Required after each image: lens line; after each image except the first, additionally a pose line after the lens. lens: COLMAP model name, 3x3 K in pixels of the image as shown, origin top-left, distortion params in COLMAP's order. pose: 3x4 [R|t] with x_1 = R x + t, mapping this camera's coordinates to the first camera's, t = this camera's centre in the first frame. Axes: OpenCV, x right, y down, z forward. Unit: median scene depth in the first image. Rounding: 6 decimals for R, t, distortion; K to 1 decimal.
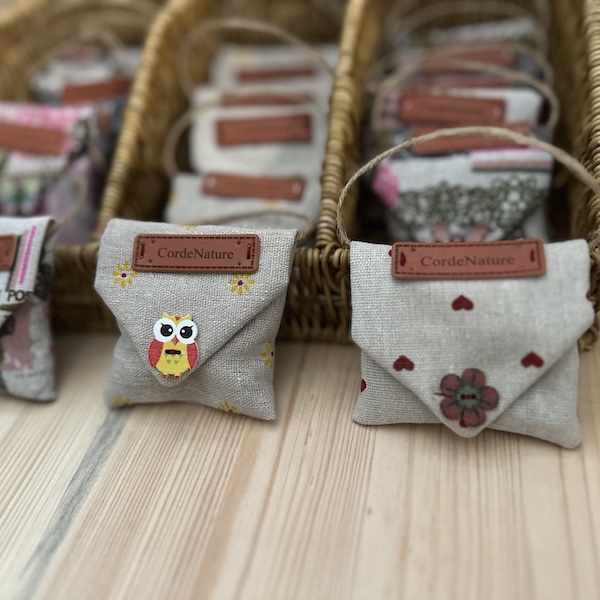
lens RADIAL K [[579.6, 0, 300.0], [0, 579.6, 300.0], [0, 0, 1]] dist [0.171078, -0.366099]
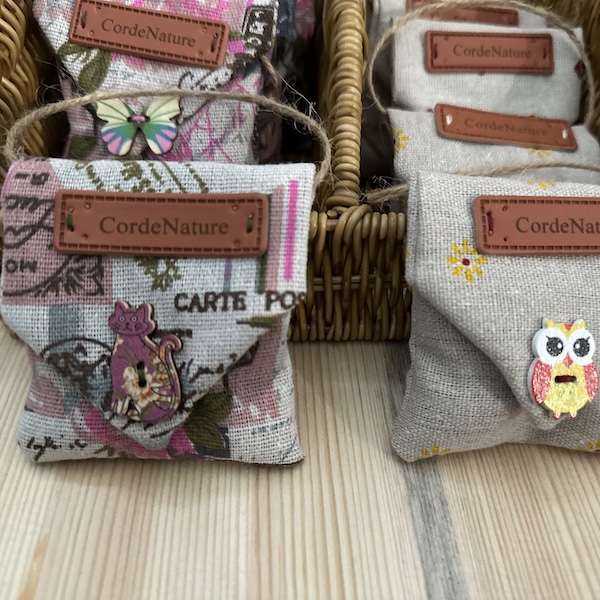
lens RADIAL K [[579.6, 0, 300.0], [0, 579.6, 300.0], [0, 0, 1]] dist [0.171078, -0.366099]
pose [[0.934670, -0.048059, 0.352254, -0.689727], [0.022725, 0.996871, 0.075708, -0.052956], [-0.354790, -0.062757, 0.932837, 0.471945]]
